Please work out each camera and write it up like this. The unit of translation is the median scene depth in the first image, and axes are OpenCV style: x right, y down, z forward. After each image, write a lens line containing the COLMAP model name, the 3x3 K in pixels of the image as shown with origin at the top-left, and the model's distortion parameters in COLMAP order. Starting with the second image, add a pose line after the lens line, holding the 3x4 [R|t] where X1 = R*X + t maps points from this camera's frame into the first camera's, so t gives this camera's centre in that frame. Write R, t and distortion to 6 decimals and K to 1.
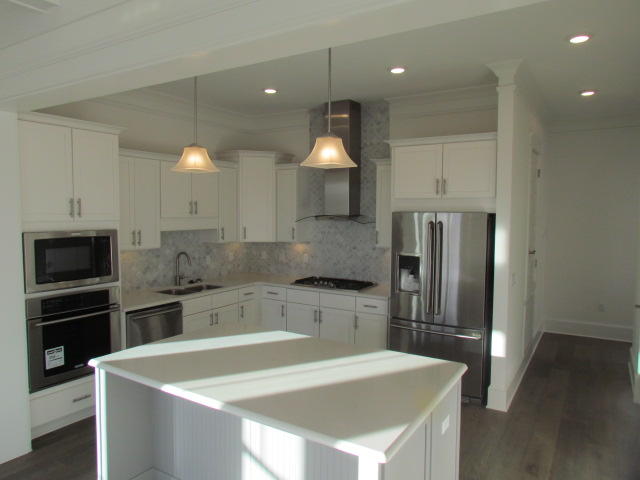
lens RADIAL K [[466.7, 0, 320.2], [0, 466.7, 231.7], [0, 0, 1]] dist [-0.004396, 0.006794]
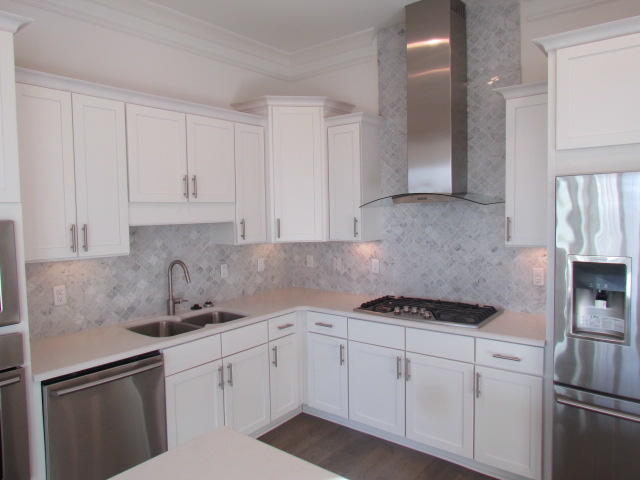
lens RADIAL K [[466.7, 0, 320.2], [0, 466.7, 231.7], [0, 0, 1]] dist [-0.004396, 0.006794]
pose [[0.993650, -0.021596, -0.110422, -0.037582], [0.021304, 0.999766, -0.003823, 0.011852], [0.110479, 0.001447, 0.993877, 0.393687]]
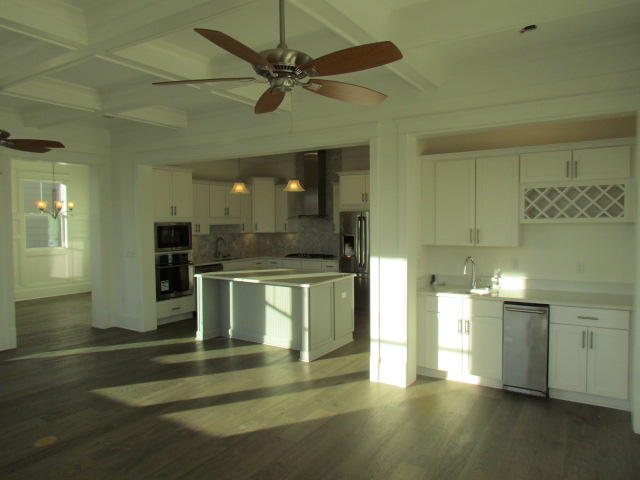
lens RADIAL K [[466.7, 0, 320.2], [0, 466.7, 231.7], [0, 0, 1]] dist [-0.004396, 0.006794]
pose [[0.999911, -0.013227, -0.001775, 0.068270], [0.013186, 0.999681, -0.021535, 0.059669], [0.002059, 0.021510, 0.999767, -0.662824]]
